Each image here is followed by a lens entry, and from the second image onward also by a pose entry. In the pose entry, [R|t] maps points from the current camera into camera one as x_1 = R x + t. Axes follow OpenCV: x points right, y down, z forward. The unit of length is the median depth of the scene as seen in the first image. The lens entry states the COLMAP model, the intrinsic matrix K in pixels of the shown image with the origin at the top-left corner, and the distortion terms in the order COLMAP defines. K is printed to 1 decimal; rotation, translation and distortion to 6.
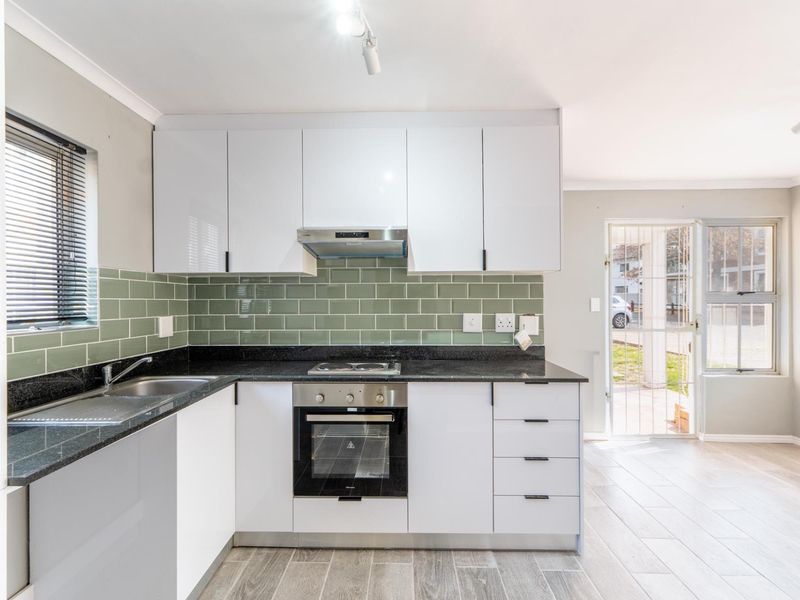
lens RADIAL K [[383.6, 0, 400.0], [0, 383.6, 300.0], [0, 0, 1]] dist [0.004057, 0.000588]
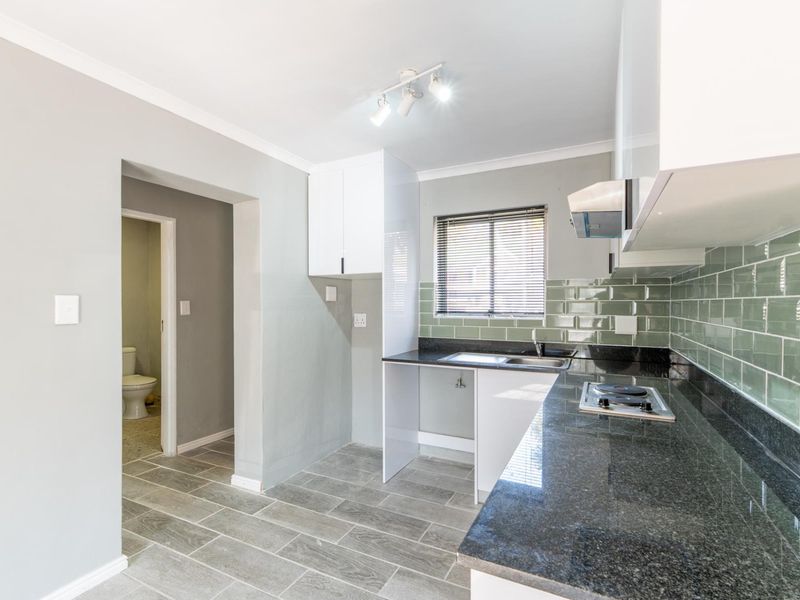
lens RADIAL K [[389.1, 0, 400.9], [0, 389.1, 304.8], [0, 0, 1]] dist [0.015236, 0.000267]
pose [[-0.435705, 0.007841, -0.900055, 0.621534], [0.001777, 0.999968, 0.007851, 0.000902], [0.900088, 0.001822, -0.435705, 0.825059]]
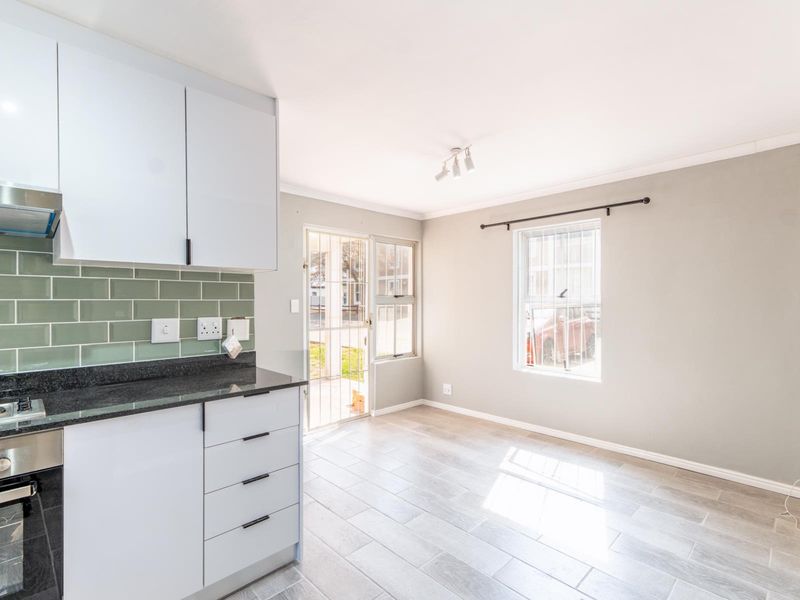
lens RADIAL K [[387.7, 0, 407.2], [0, 387.7, 300.7], [0, 0, 1]] dist [0.003459, 0.000323]
pose [[0.695184, 0.001546, 0.718830, -0.039380], [0.000393, 0.999997, -0.002531, 0.000580], [-0.718831, 0.002042, 0.695181, 0.091106]]
